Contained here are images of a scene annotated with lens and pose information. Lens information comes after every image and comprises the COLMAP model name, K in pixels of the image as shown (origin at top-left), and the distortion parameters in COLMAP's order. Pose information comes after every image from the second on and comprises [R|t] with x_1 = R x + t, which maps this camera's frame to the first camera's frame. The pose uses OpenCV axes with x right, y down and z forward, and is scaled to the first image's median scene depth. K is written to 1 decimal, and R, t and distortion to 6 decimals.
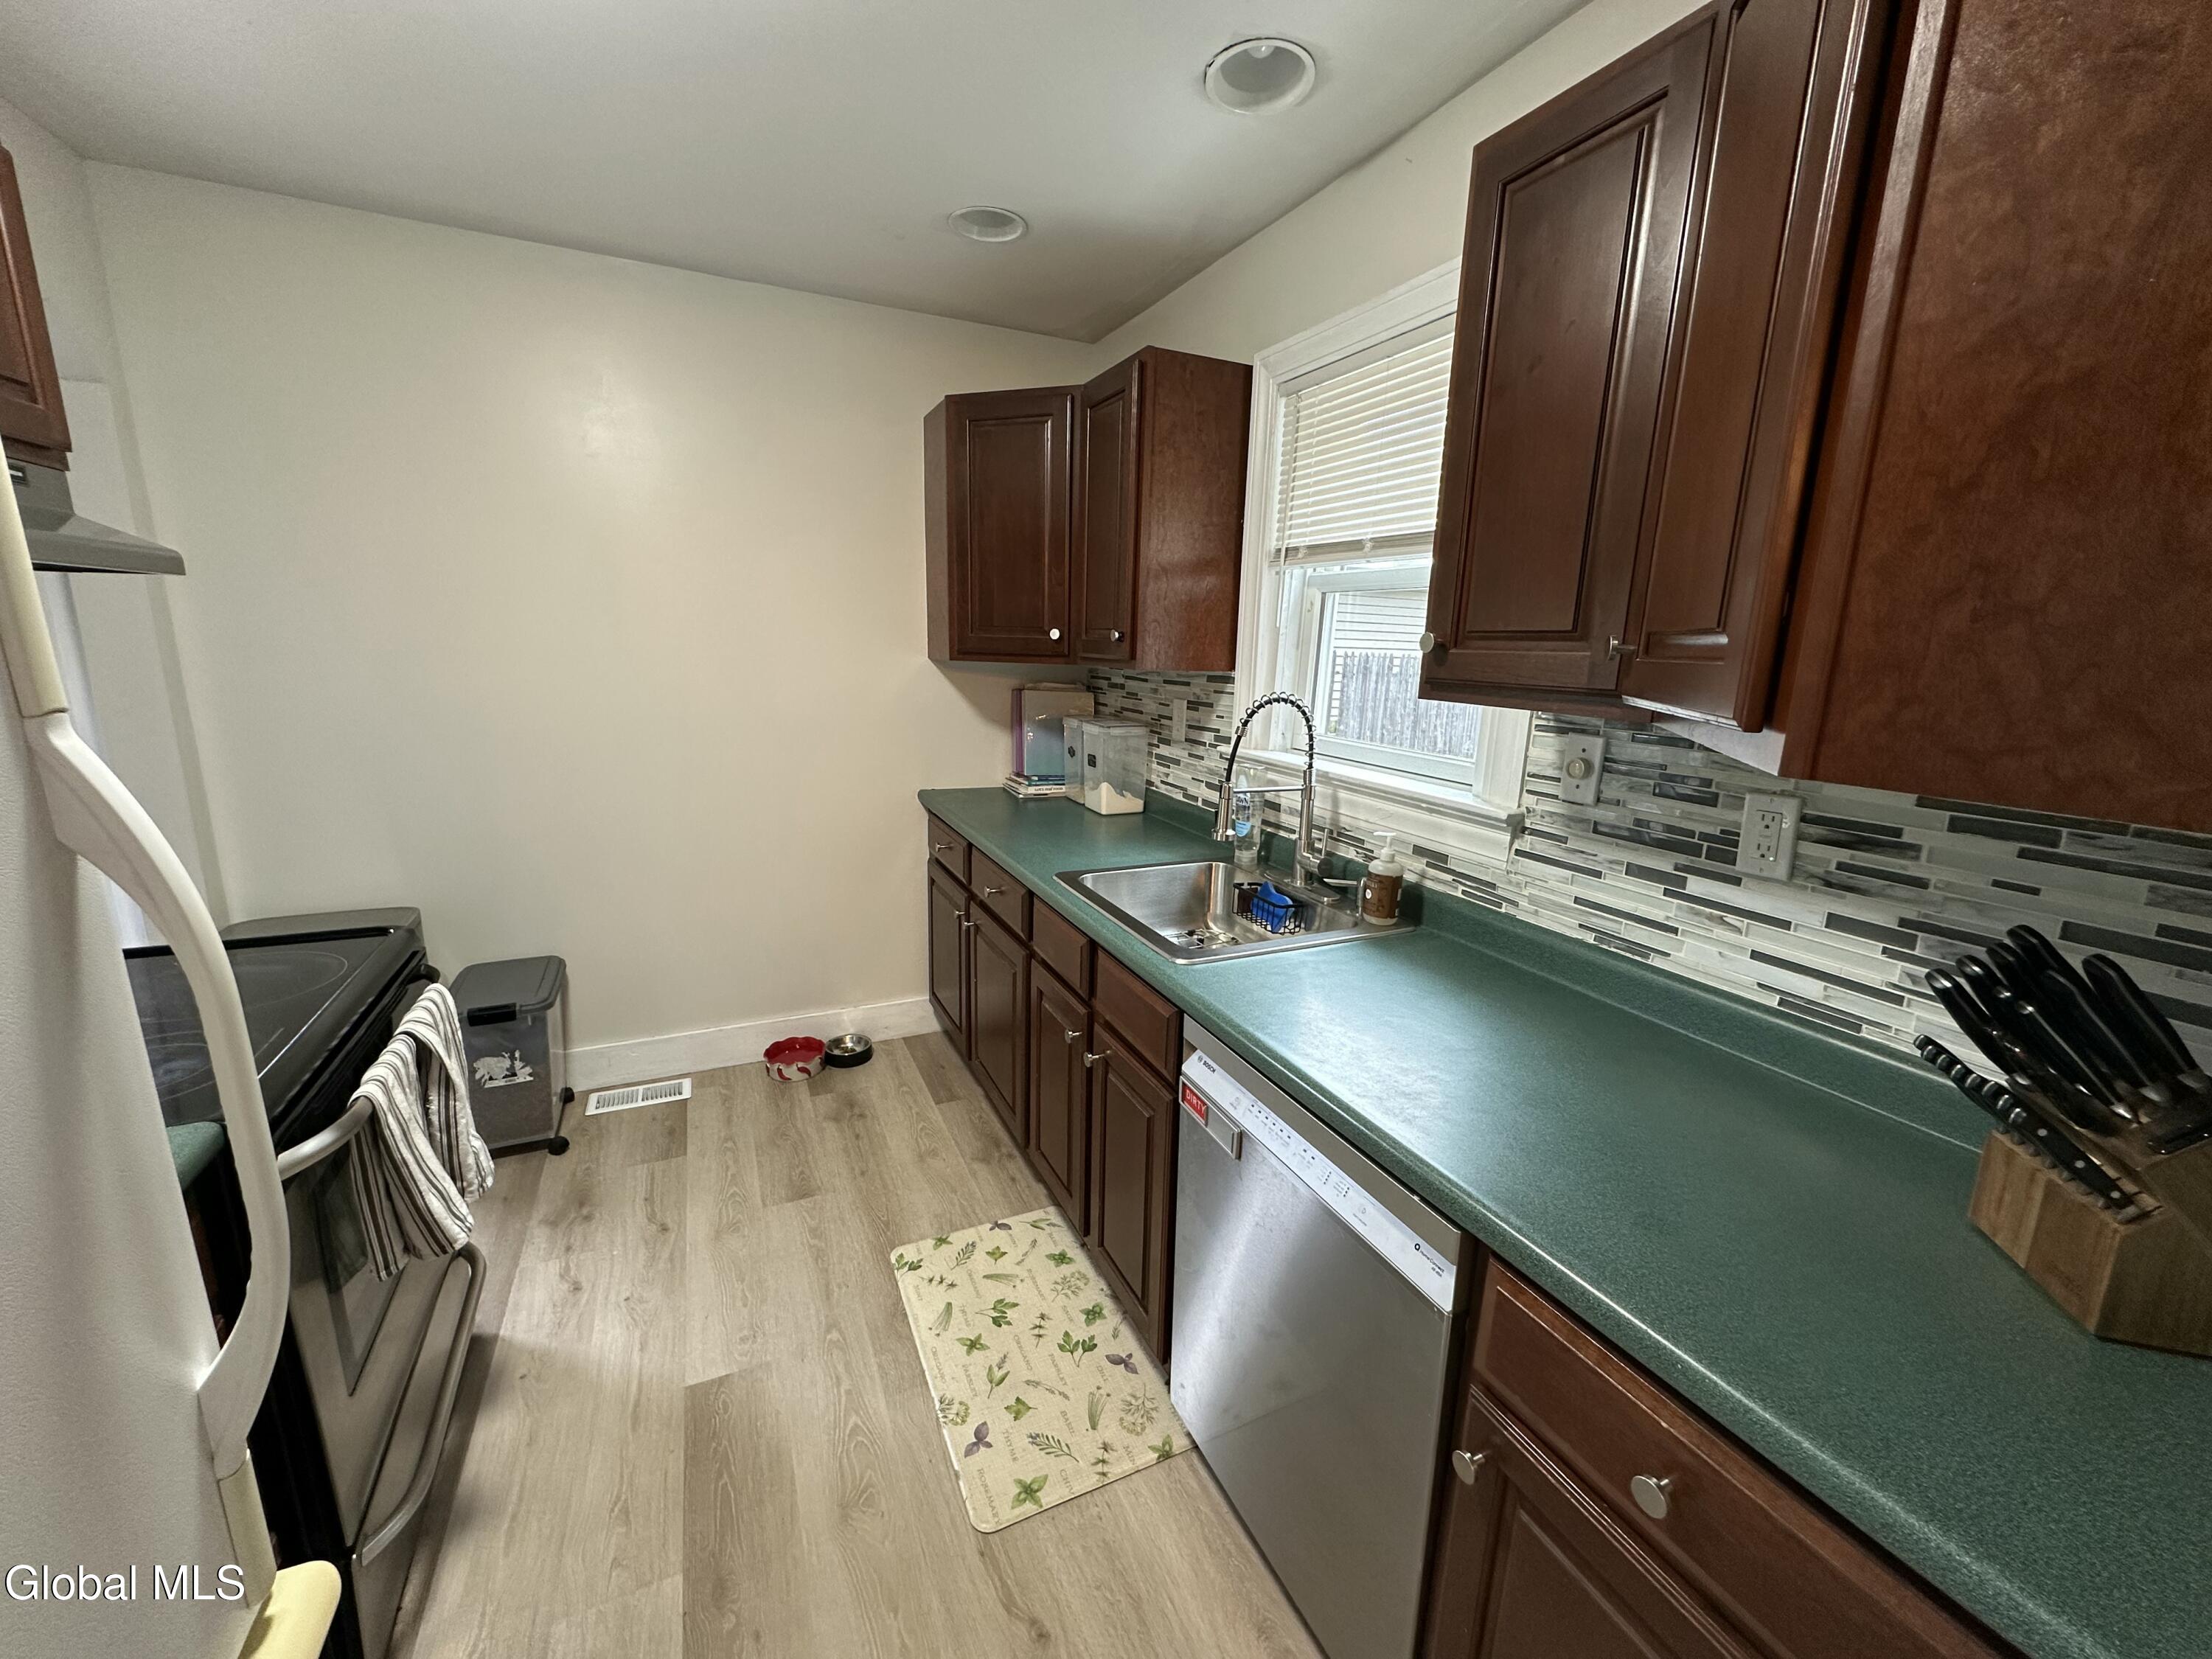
lens RADIAL K [[876.8, 0, 1108.3], [0, 876.8, 831.1], [0, 0, 1]] dist [-0.006716, 0.000410]
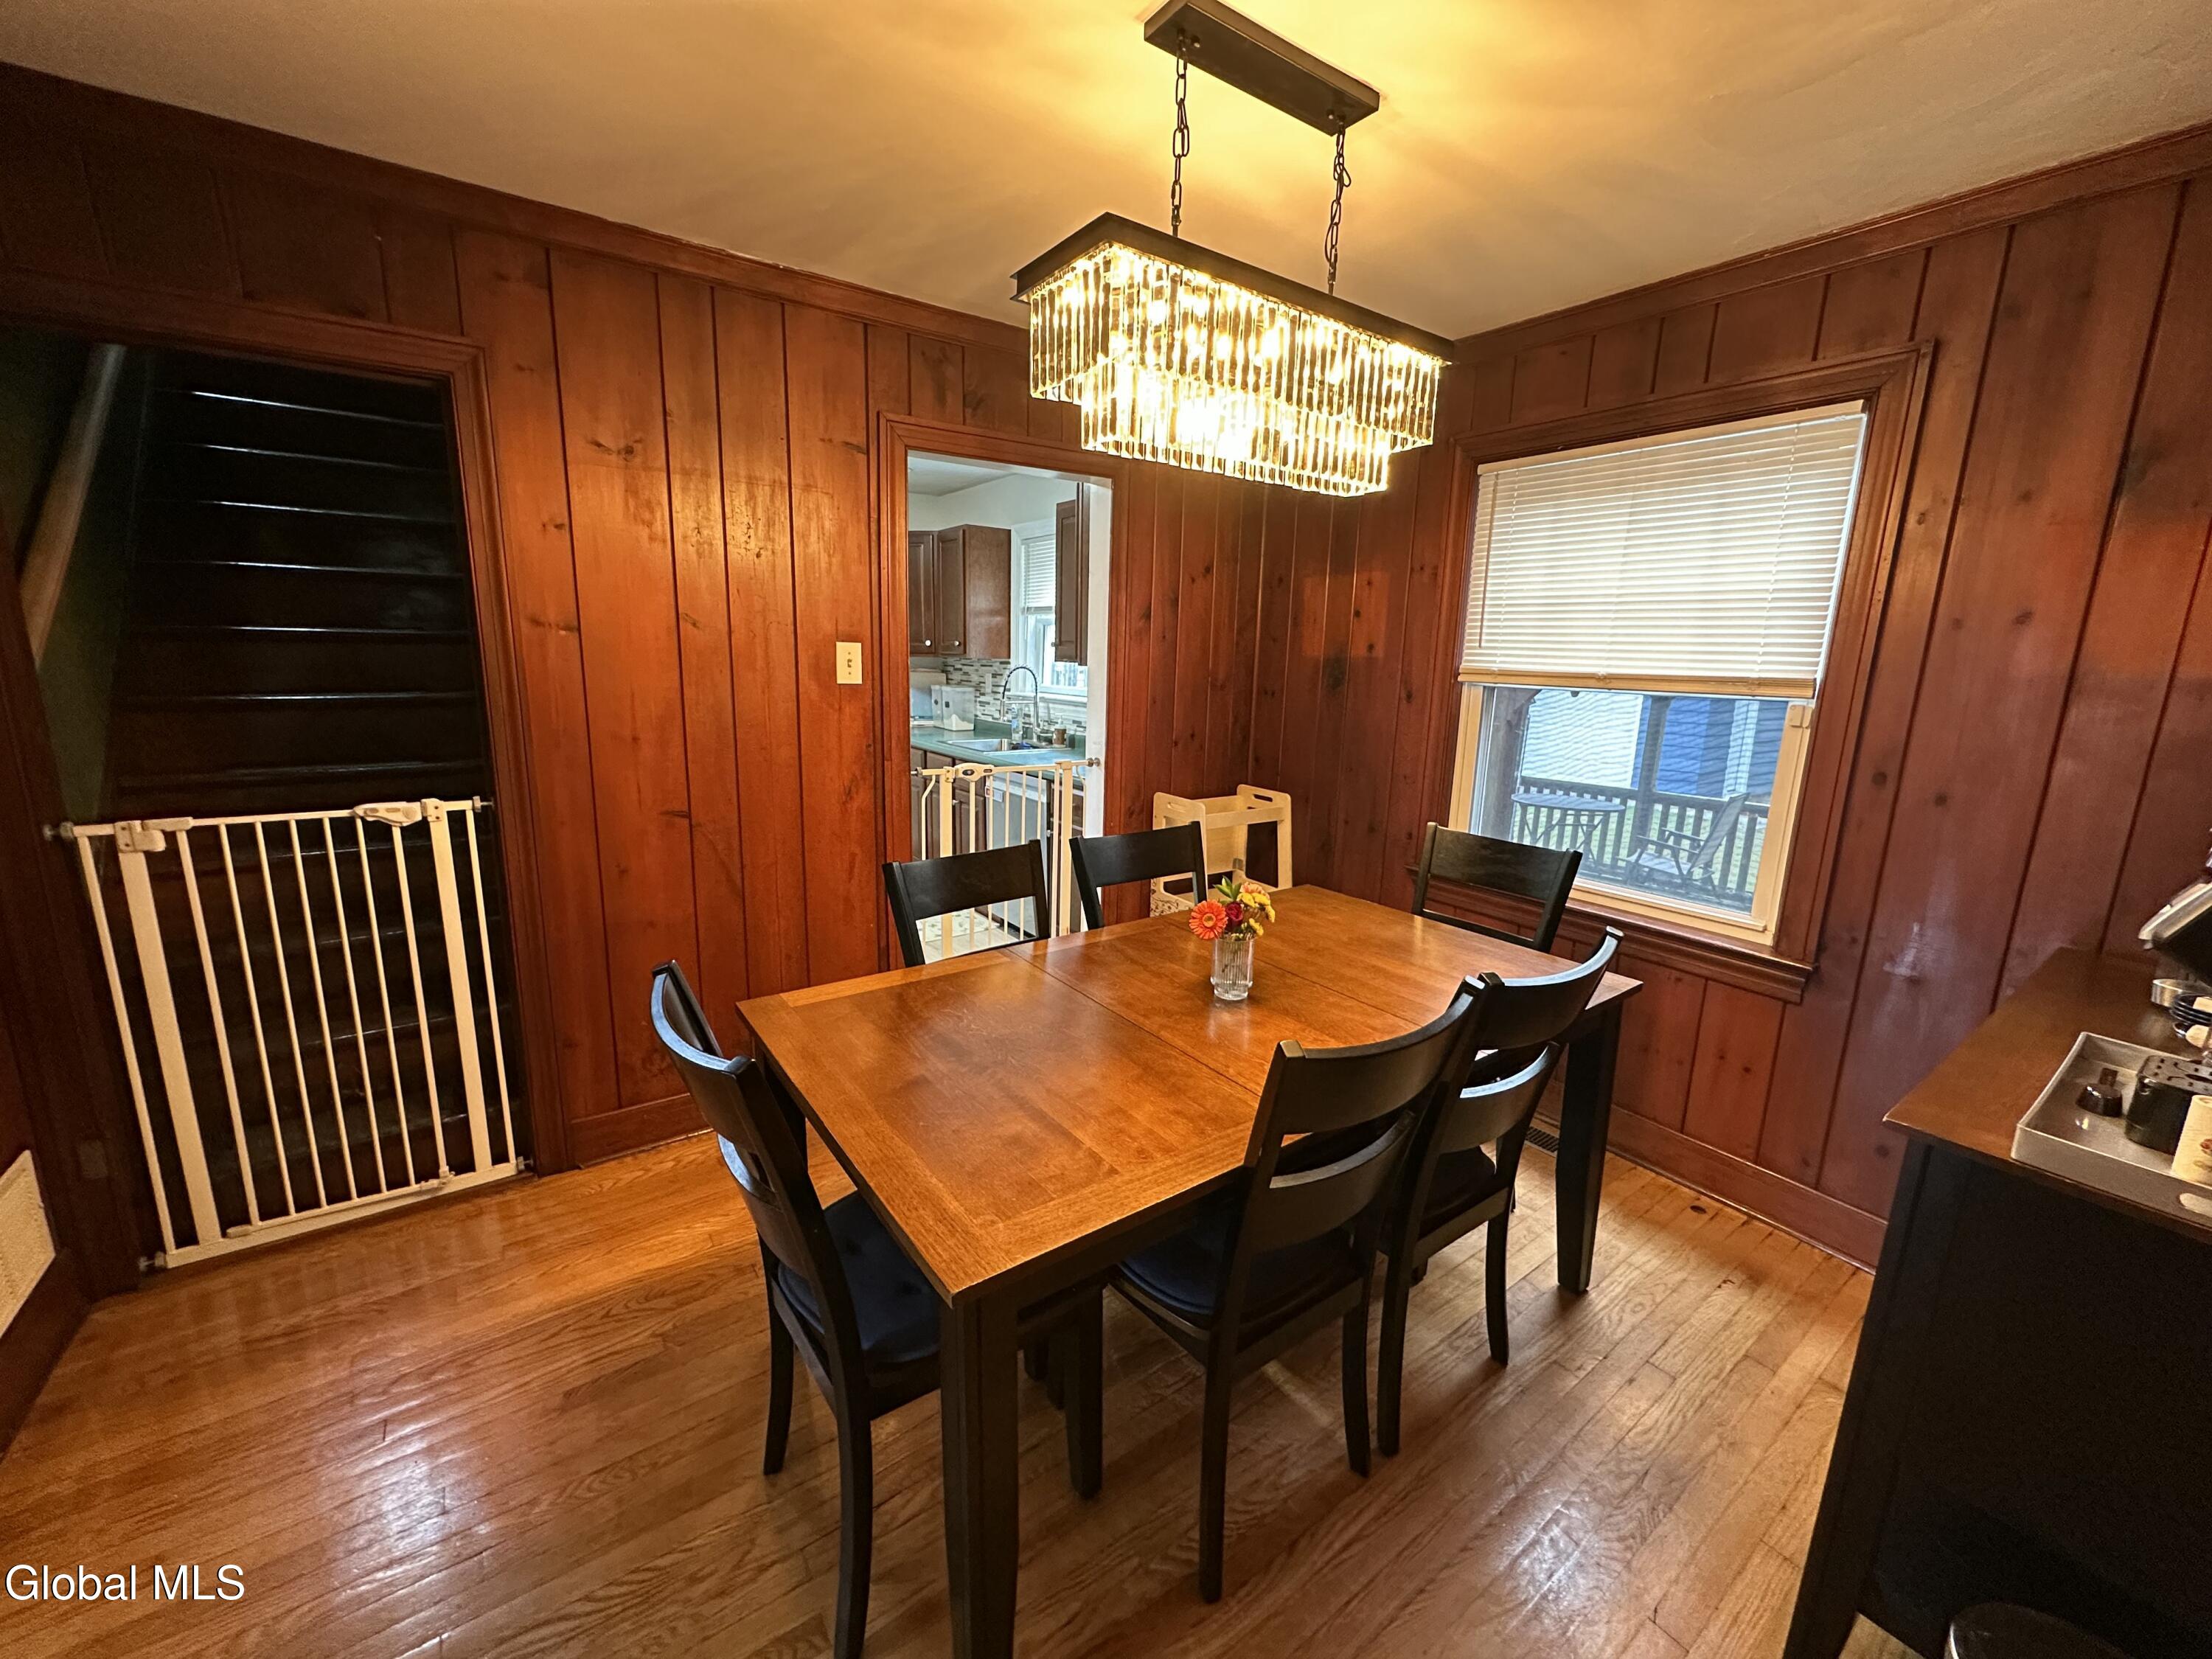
lens RADIAL K [[876.8, 0, 1108.3], [0, 876.8, 825.9], [0, 0, 1]] dist [-0.006716, 0.000410]
pose [[0.983665, -0.041791, 0.175089, -0.021893], [0.043689, 0.999021, -0.006999, 0.269227], [-0.174625, 0.014534, 0.984528, -1.239918]]
